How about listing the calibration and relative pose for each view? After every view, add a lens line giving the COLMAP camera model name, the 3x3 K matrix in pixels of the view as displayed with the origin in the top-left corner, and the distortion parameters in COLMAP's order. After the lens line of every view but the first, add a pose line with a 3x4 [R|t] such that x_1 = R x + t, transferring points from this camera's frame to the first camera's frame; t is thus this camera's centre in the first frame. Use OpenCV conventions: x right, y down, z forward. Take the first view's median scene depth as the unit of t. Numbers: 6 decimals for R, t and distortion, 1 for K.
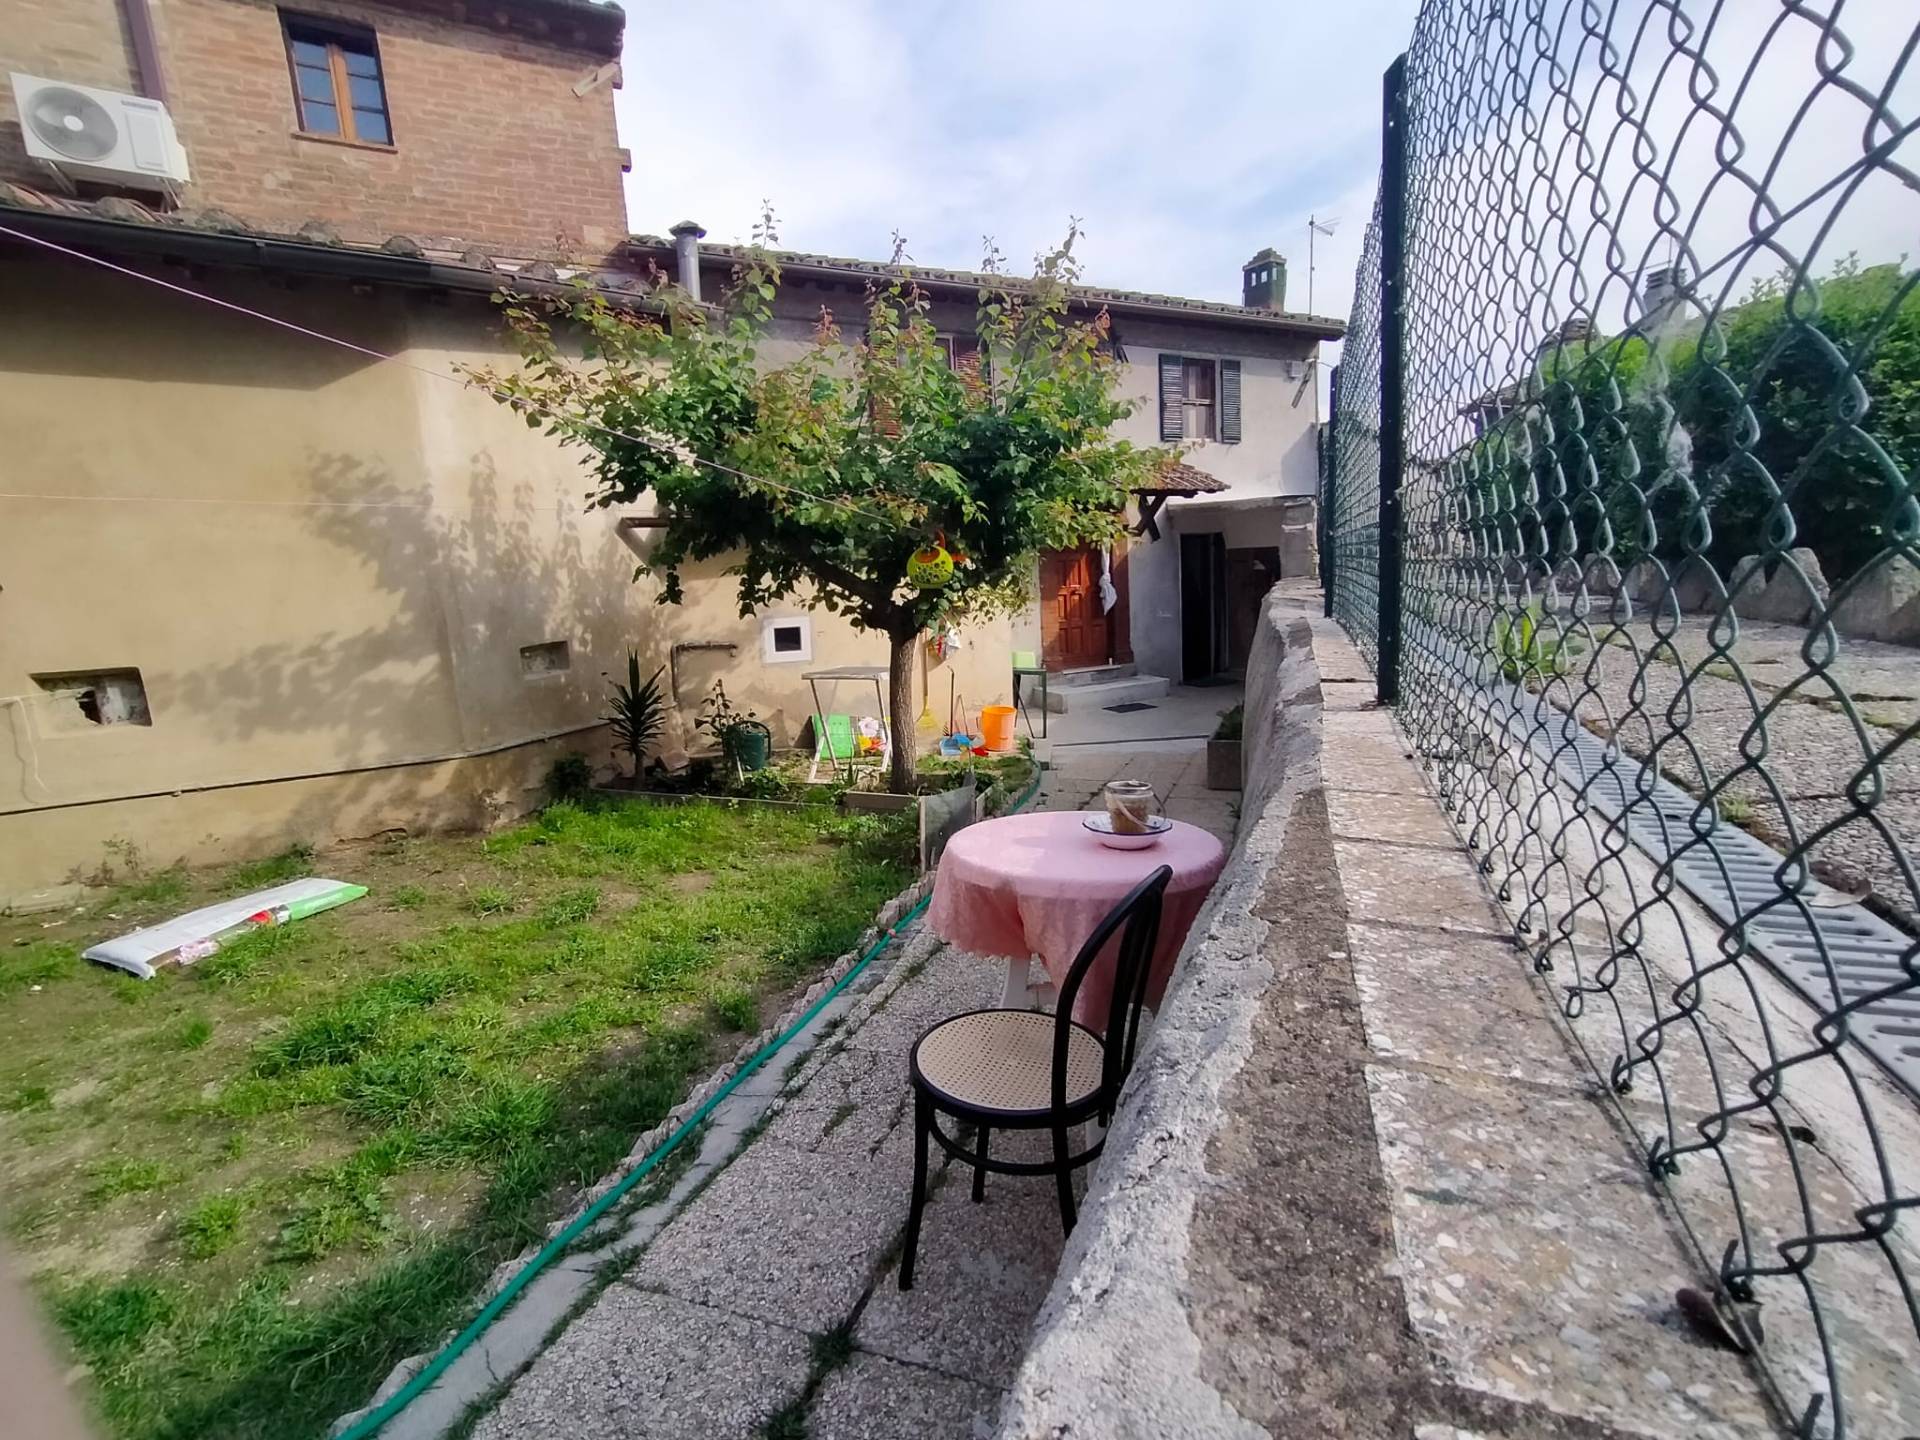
lens RADIAL K [[837.5, 0, 1032.6], [0, 837.5, 728.5], [0, 0, 1]] dist [-0.000224, -0.009076]
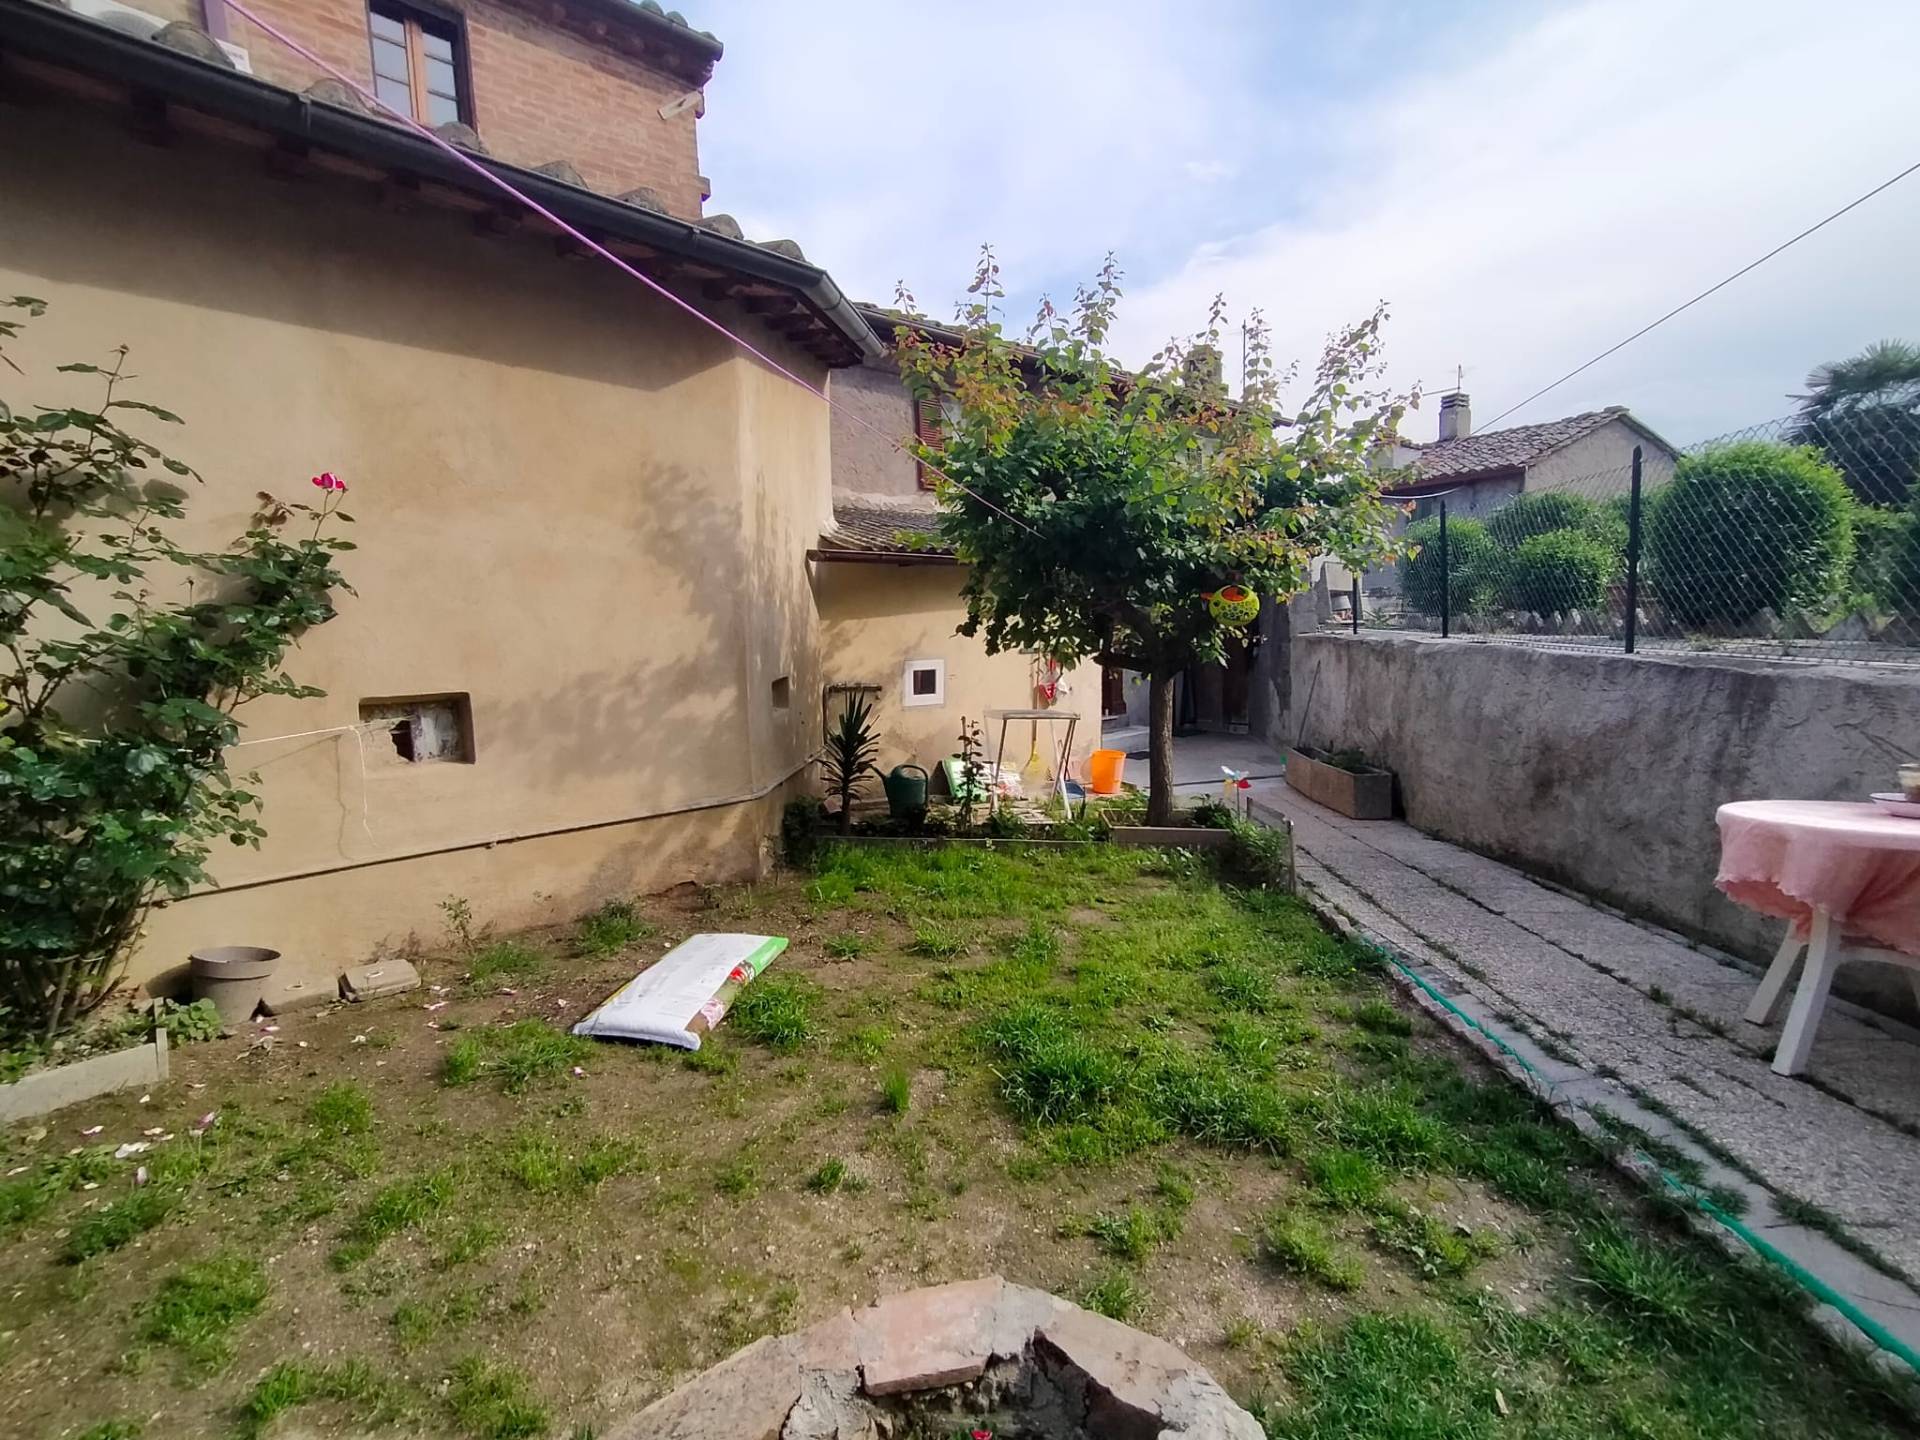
lens RADIAL K [[837.5, 0, 1032.6], [0, 837.5, 728.5], [0, 0, 1]] dist [-0.000224, -0.009076]
pose [[0.976146, -0.005700, 0.217038, -0.632219], [0.021276, 0.997355, -0.069495, 0.028929], [-0.216068, 0.072455, 0.973686, 0.045761]]
